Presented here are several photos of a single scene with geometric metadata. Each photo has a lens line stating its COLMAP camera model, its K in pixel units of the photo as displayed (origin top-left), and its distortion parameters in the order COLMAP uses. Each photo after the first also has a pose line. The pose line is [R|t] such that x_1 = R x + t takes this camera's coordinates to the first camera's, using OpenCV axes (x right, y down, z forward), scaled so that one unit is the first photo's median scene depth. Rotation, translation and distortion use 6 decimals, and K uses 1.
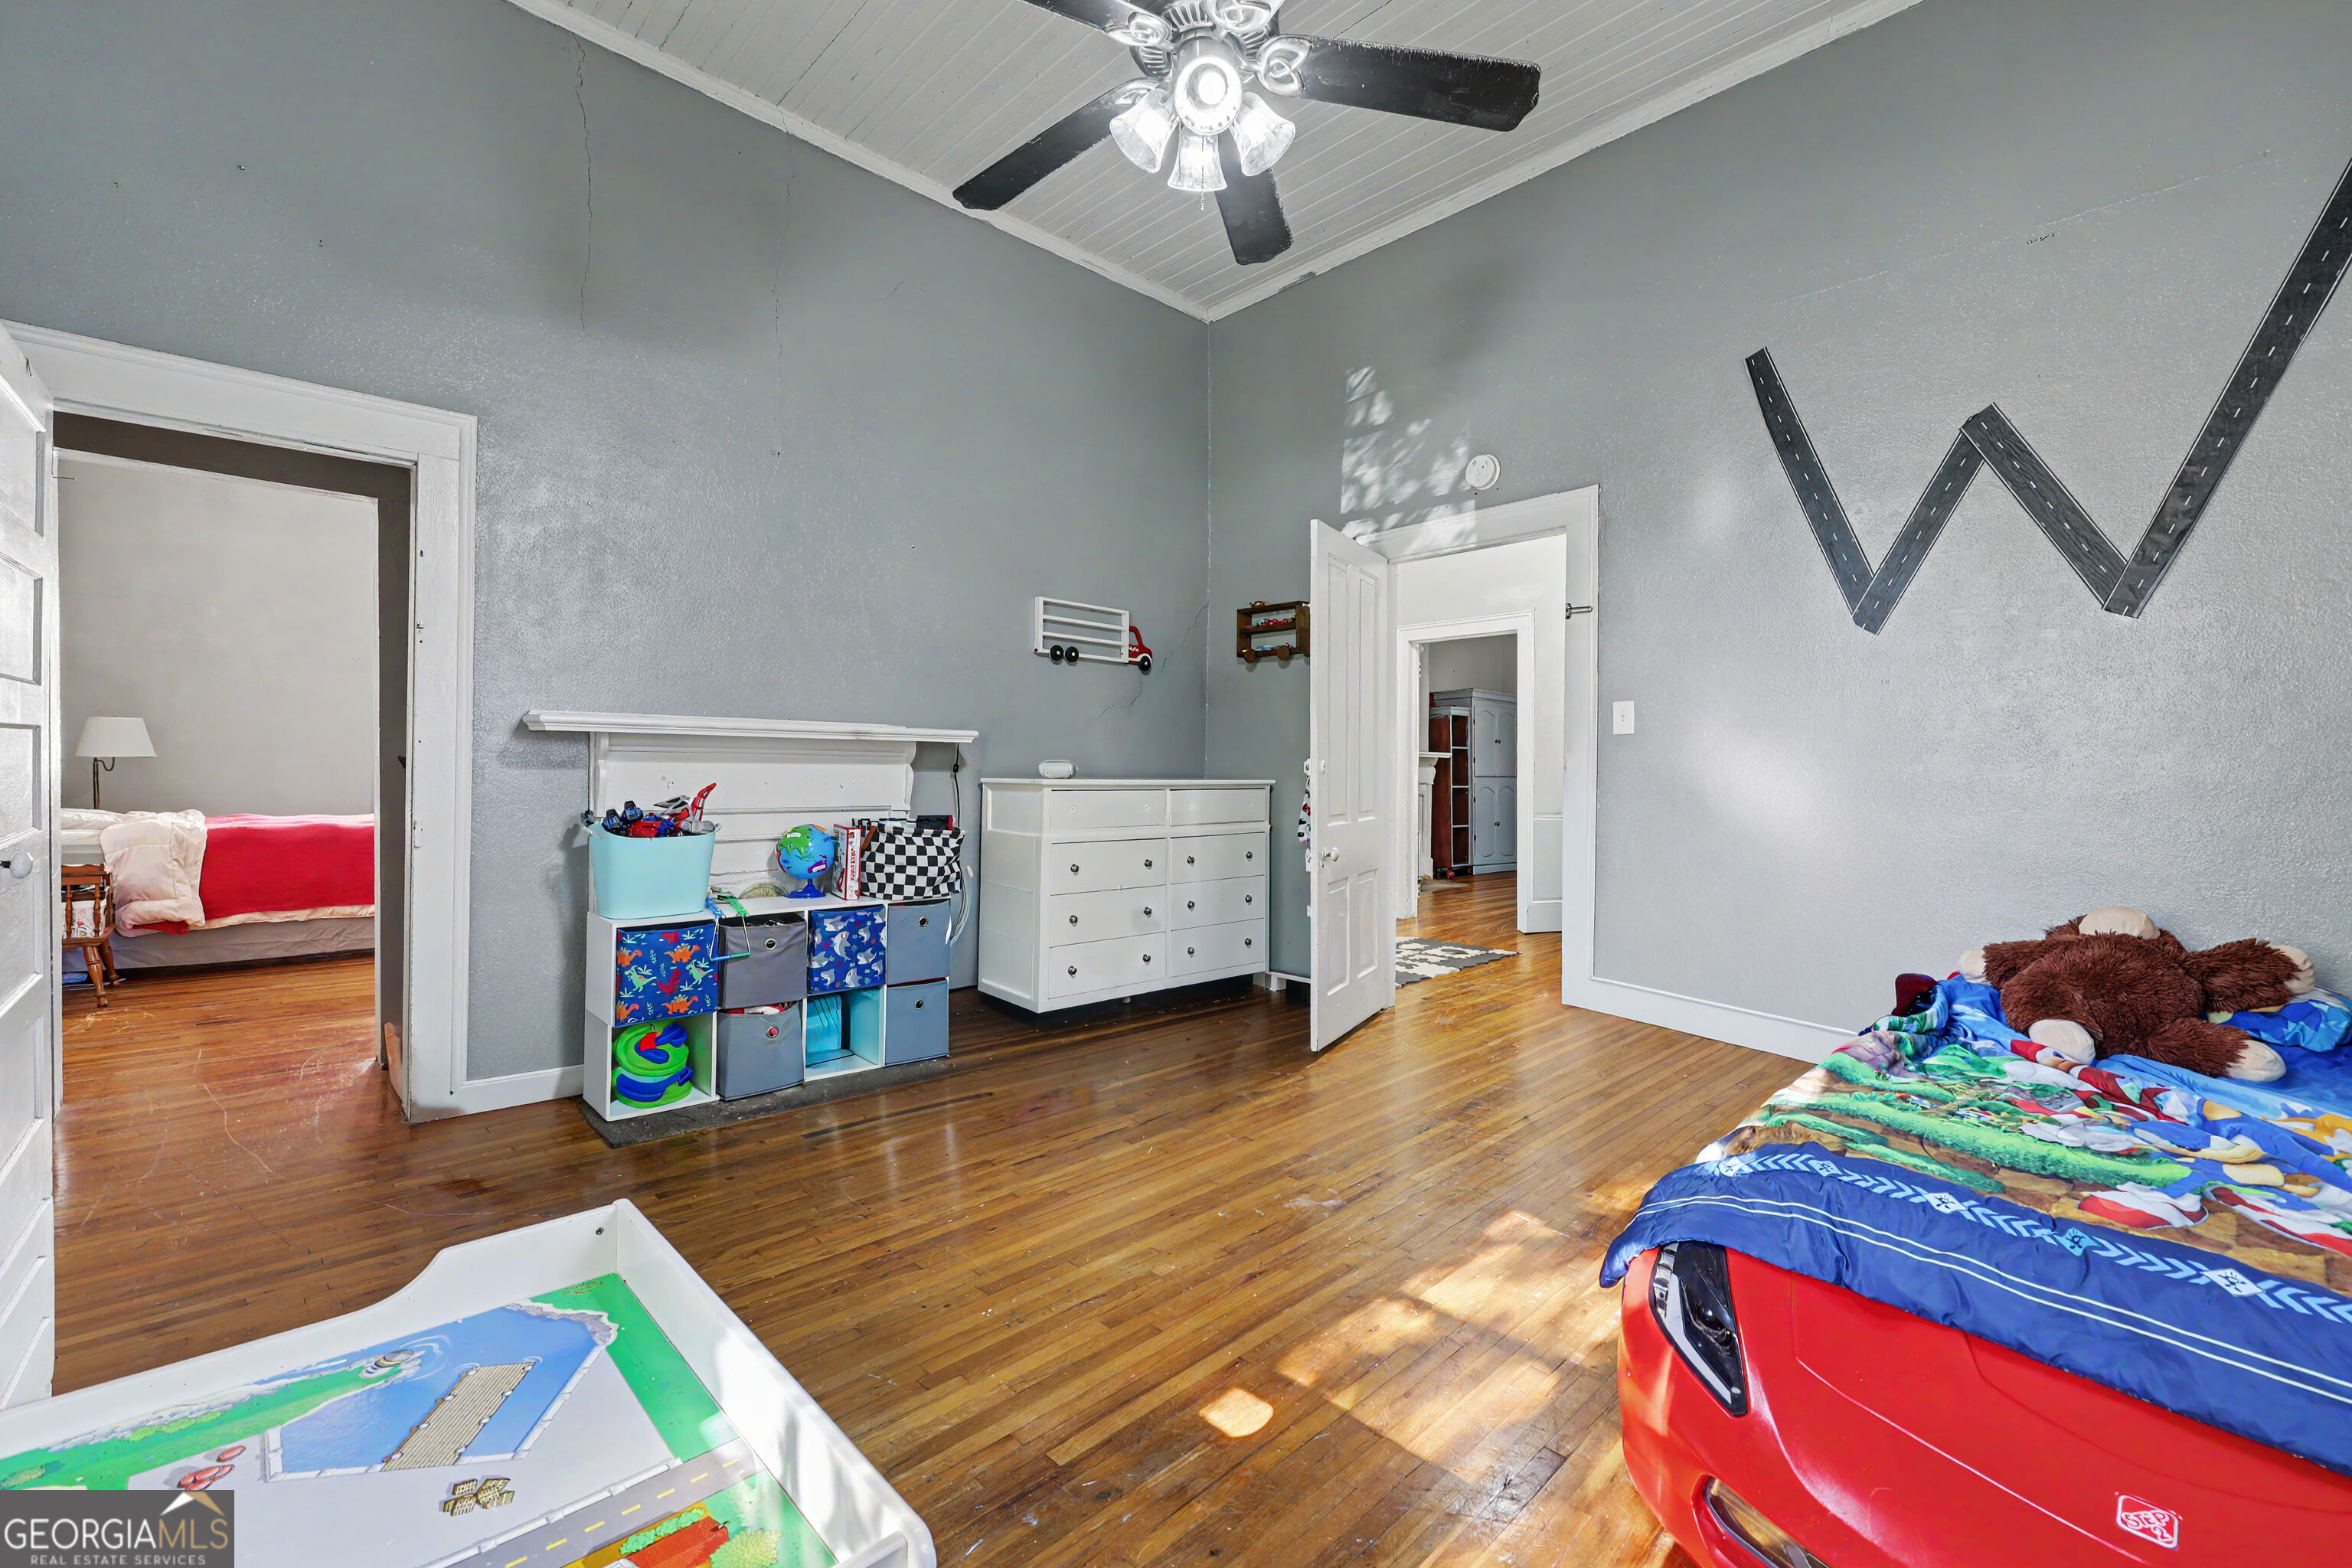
lens RADIAL K [[976.8, 0, 1165.4], [0, 976.8, 776.9], [0, 0, 1]] dist [0.003038, -0.000029]
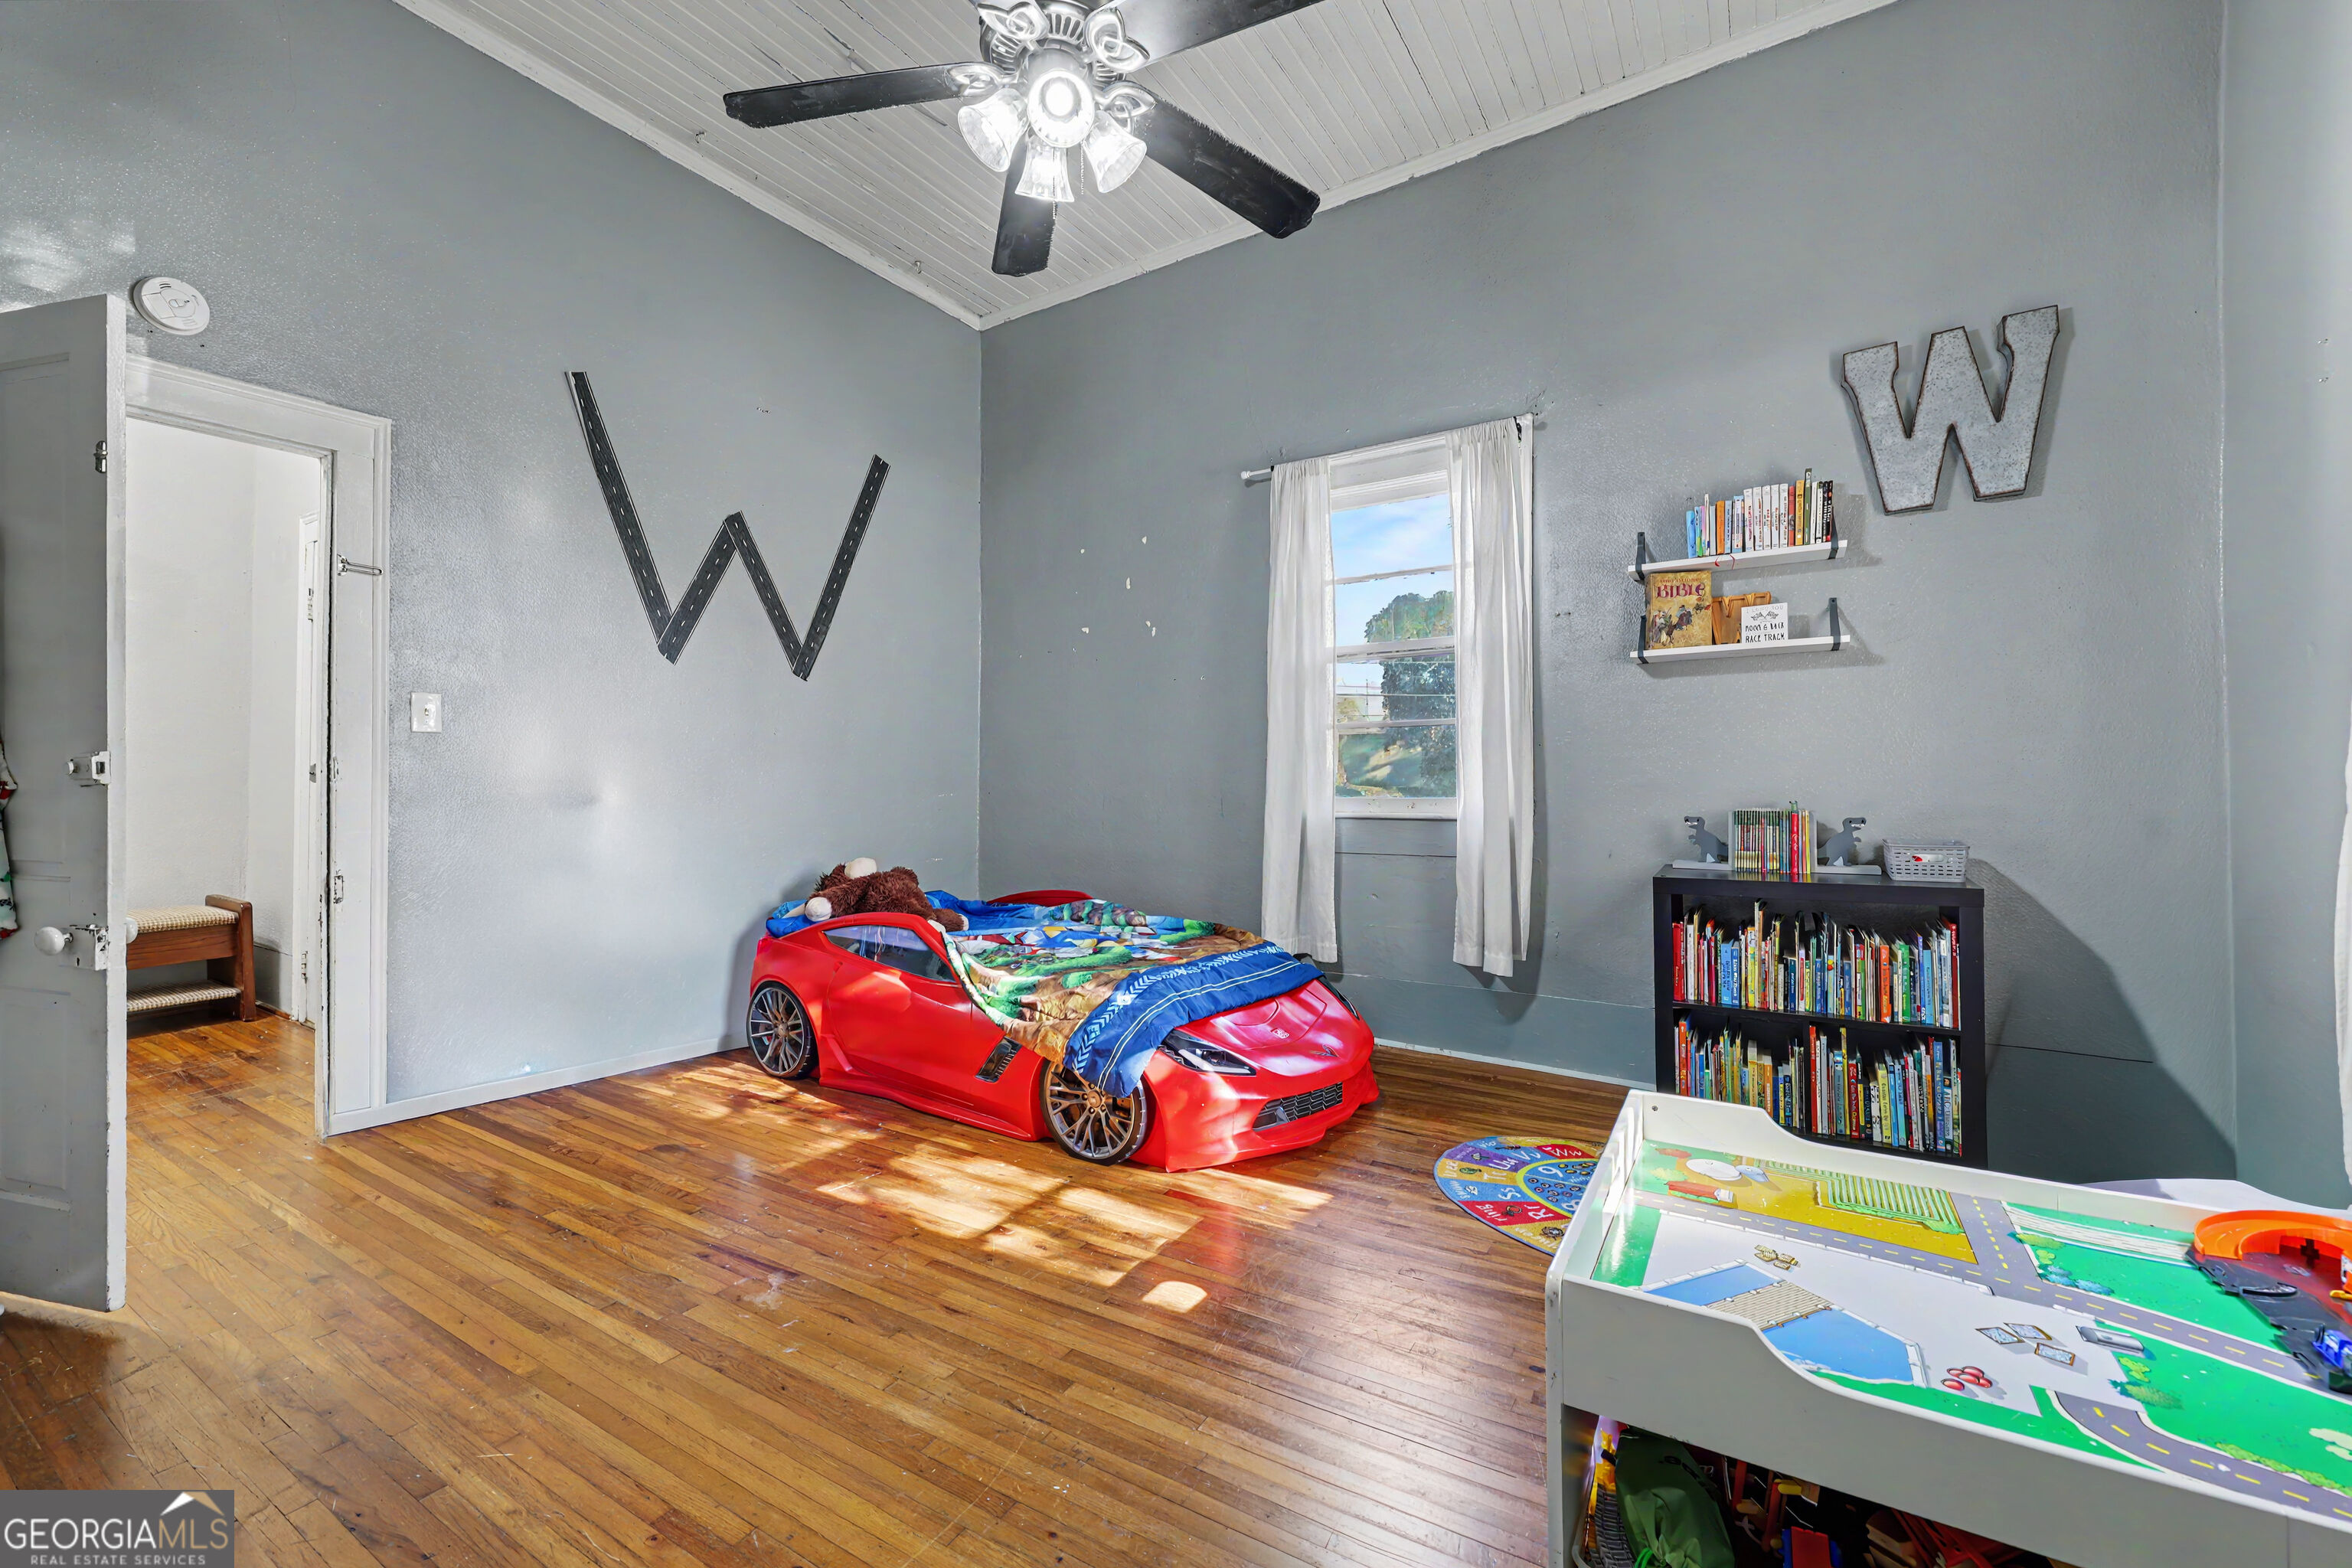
lens RADIAL K [[976.8, 0, 1163.5], [0, 976.8, 774.9], [0, 0, 1]] dist [0.003038, -0.000029]
pose [[-0.253330, 0.004356, 0.967370, -0.701953], [0.010195, 0.999946, -0.001833, 0.001221], [-0.967326, 0.009398, -0.253361, 0.836757]]
